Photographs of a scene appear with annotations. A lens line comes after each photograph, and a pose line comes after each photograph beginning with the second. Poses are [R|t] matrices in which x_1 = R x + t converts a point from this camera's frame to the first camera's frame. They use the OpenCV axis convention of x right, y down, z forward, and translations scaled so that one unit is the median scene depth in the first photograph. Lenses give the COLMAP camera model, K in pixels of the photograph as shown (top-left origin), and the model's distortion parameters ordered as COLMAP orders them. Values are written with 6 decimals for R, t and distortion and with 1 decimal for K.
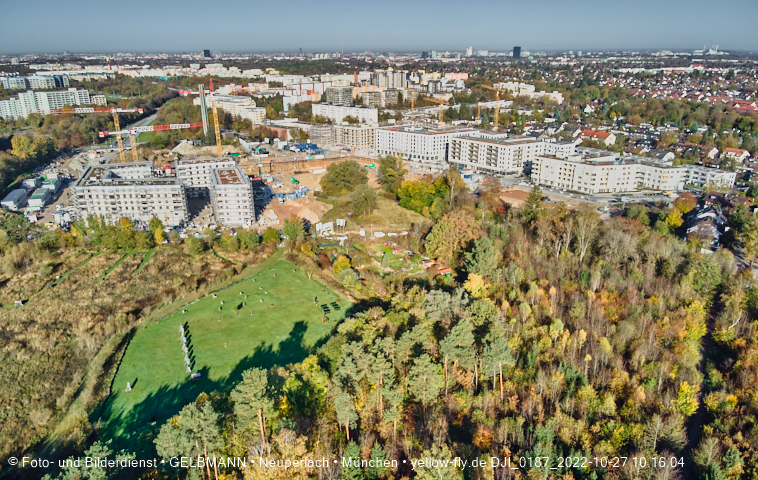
lens RADIAL K [[542.9, 0, 375.6], [0, 542.9, 264.8], [0, 0, 1]] dist [0.070492, -0.095159]
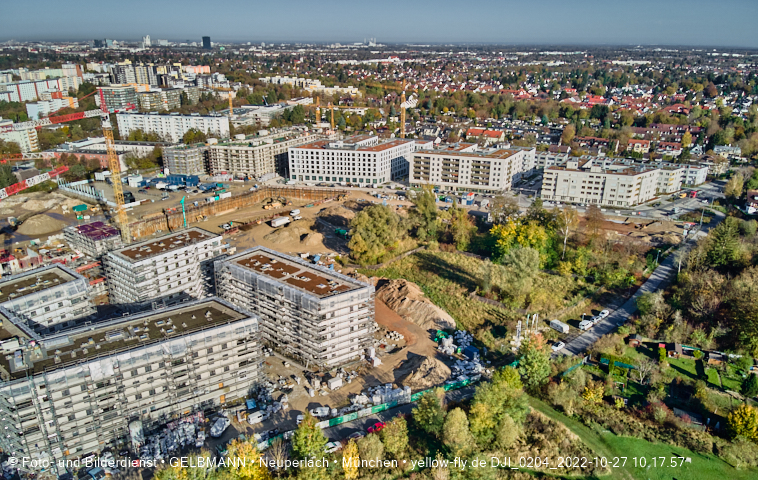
lens RADIAL K [[550.5, 0, 375.0], [0, 550.5, 259.7], [0, 0, 1]] dist [0.079212, -0.109883]
pose [[0.856512, -0.180013, 0.483717, -0.193627], [0.179028, 0.982639, 0.048680, -0.078860], [-0.484082, 0.044904, 0.873869, 0.203190]]
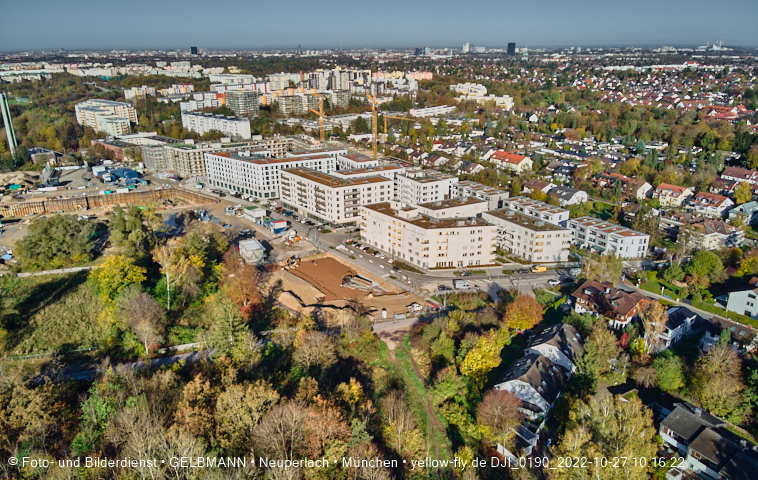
lens RADIAL K [[546.4, 0, 374.9], [0, 546.4, 258.8], [0, 0, 1]] dist [0.075706, -0.104347]
pose [[0.999972, 0.000651, -0.007468, 0.163368], [-0.000696, 0.999982, -0.005996, -0.066892], [0.007464, 0.006001, 0.999954, 0.164146]]
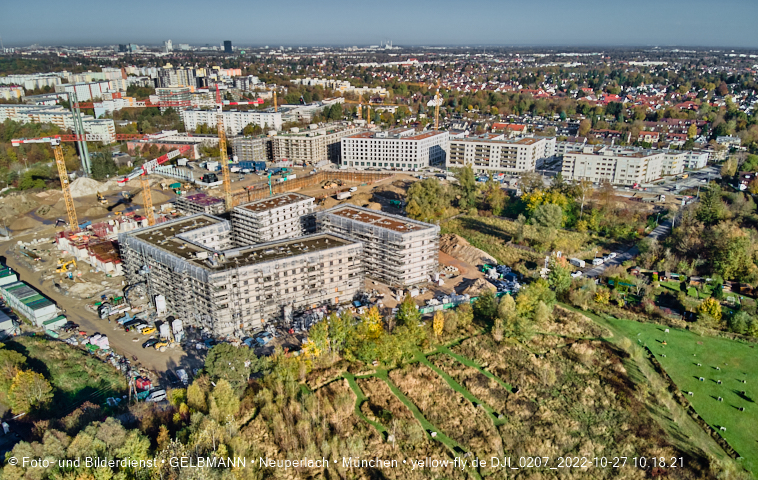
lens RADIAL K [[550.5, 0, 375.0], [0, 550.5, 259.7], [0, 0, 1]] dist [0.079212, -0.109883]
pose [[0.869453, -0.175049, 0.461962, -0.260974], [0.176808, 0.983437, 0.039880, -0.058375], [-0.461292, 0.047004, 0.886003, 0.148236]]
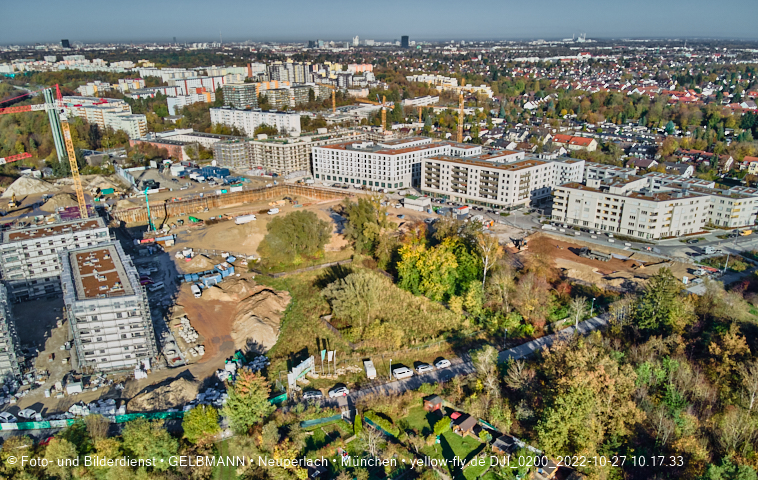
lens RADIAL K [[550.5, 0, 375.0], [0, 550.5, 259.7], [0, 0, 1]] dist [0.079212, -0.109883]
pose [[0.980652, -0.074941, 0.180849, -0.042162], [0.074285, 0.997183, 0.010405, -0.066961], [-0.181120, 0.003231, 0.983456, 0.172817]]
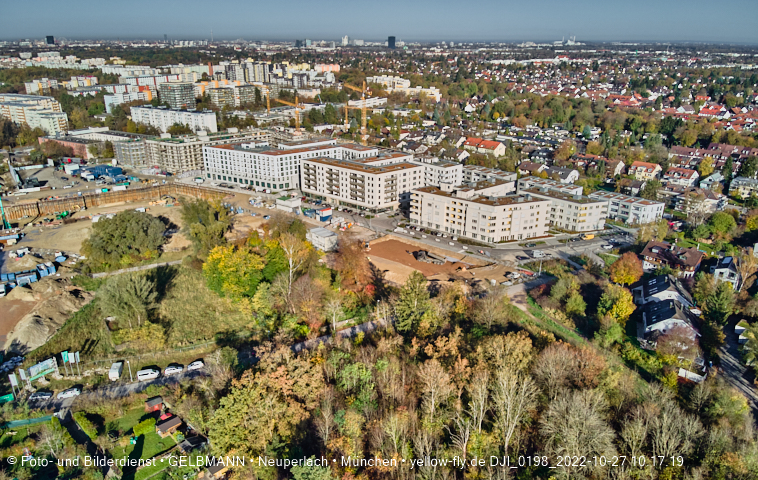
lens RADIAL K [[550.5, 0, 375.0], [0, 550.5, 259.7], [0, 0, 1]] dist [0.079212, -0.109883]
pose [[0.978774, -0.066869, 0.193728, 0.049041], [0.065933, 0.997760, 0.011281, -0.061344], [-0.194048, 0.001731, 0.980990, 0.152933]]
